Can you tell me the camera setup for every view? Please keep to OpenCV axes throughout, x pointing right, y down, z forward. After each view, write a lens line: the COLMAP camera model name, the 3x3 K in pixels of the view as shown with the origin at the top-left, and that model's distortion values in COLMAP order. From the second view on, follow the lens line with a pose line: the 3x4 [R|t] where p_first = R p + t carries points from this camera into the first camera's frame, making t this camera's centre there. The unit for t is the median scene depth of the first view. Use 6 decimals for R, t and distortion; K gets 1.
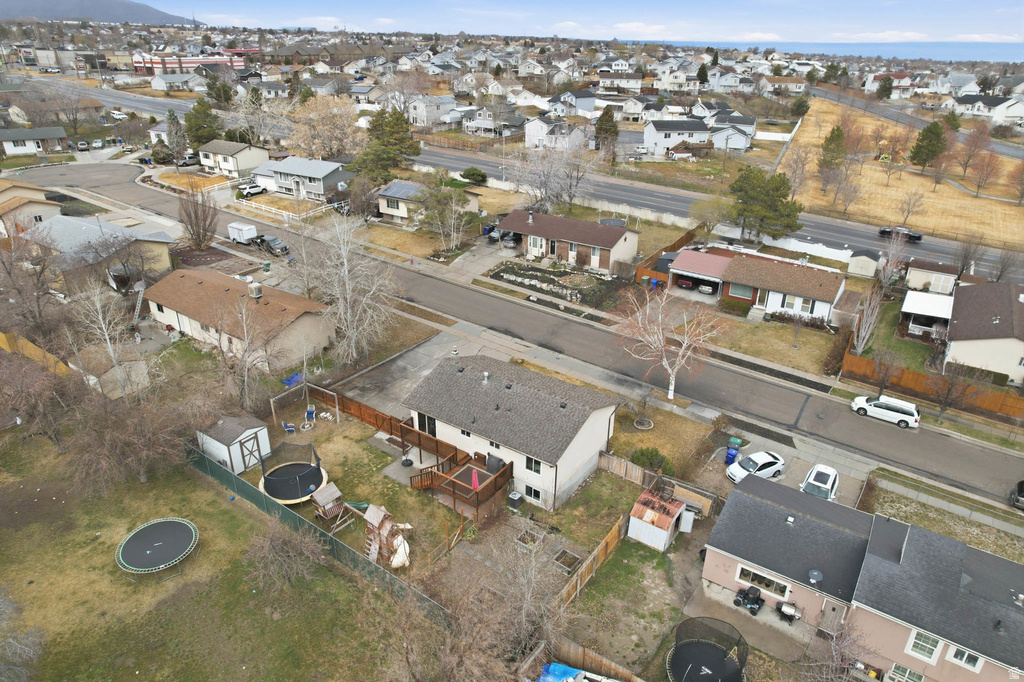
lens RADIAL K [[651.1, 0, 512.0], [0, 651.1, 341.0], [0, 0, 1]] dist [-0.059380, 0.033059]
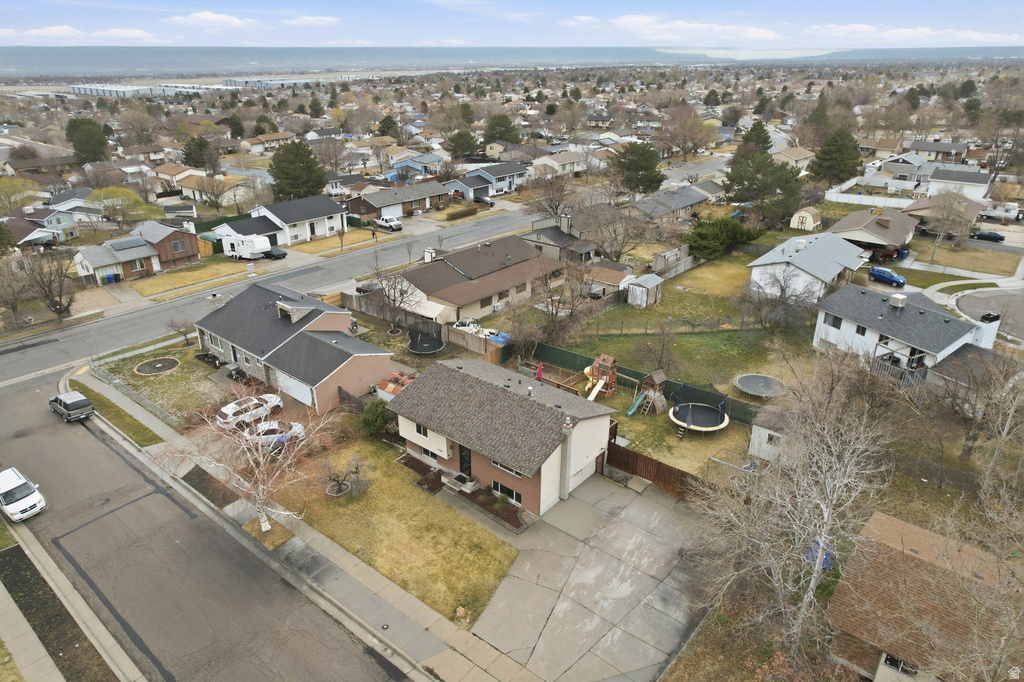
lens RADIAL K [[651.1, 0, 512.0], [0, 651.1, 341.0], [0, 0, 1]] dist [-0.059380, 0.033059]
pose [[-0.995298, -0.050972, 0.082368, -0.055223], [0.028748, 0.656588, 0.753701, -0.449422], [-0.092499, 0.752525, -0.652035, 1.009657]]
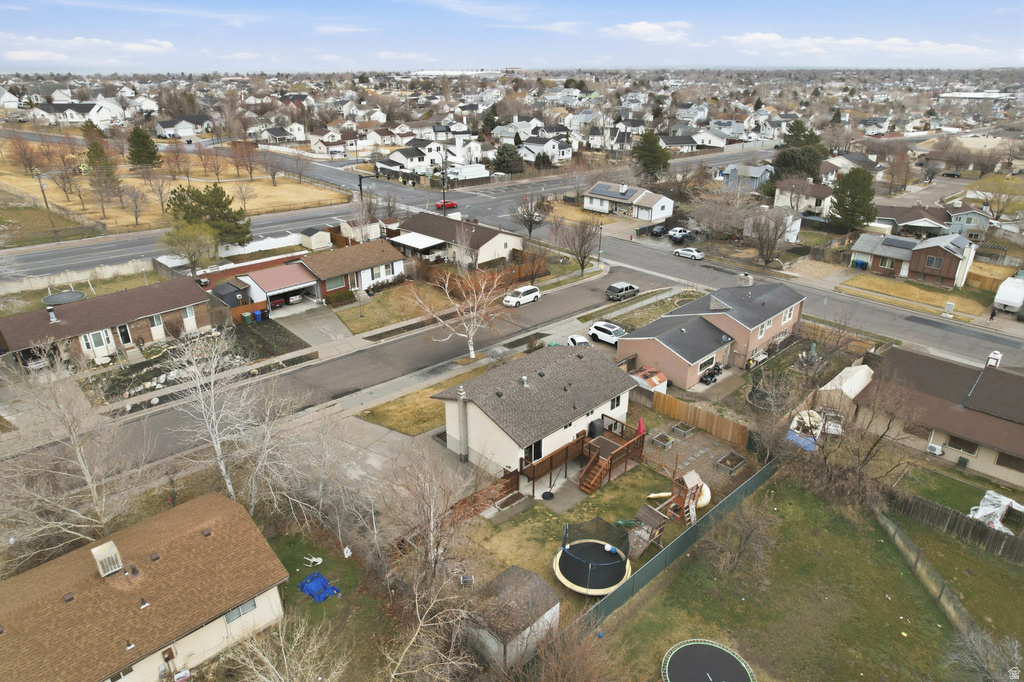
lens RADIAL K [[651.1, 0, 512.0], [0, 651.1, 341.0], [0, 0, 1]] dist [-0.059380, 0.033059]
pose [[0.192538, -0.410568, 0.891271, -0.595776], [0.422121, 0.854587, 0.302480, -0.201711], [-0.885857, 0.317985, 0.337850, 0.427826]]
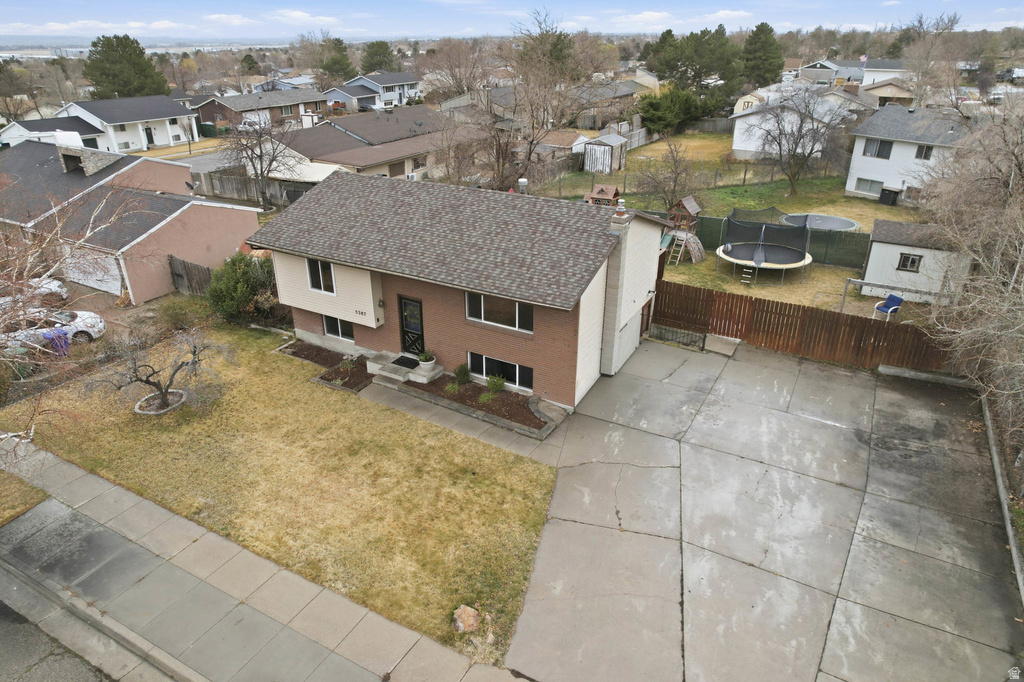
lens RADIAL K [[651.1, 0, 512.0], [0, 651.1, 341.0], [0, 0, 1]] dist [-0.059380, 0.033059]
pose [[-0.996083, 0.023700, -0.085190, 0.011959], [-0.051207, 0.630818, 0.774240, -0.159406], [0.072089, 0.775569, -0.627133, 0.909892]]
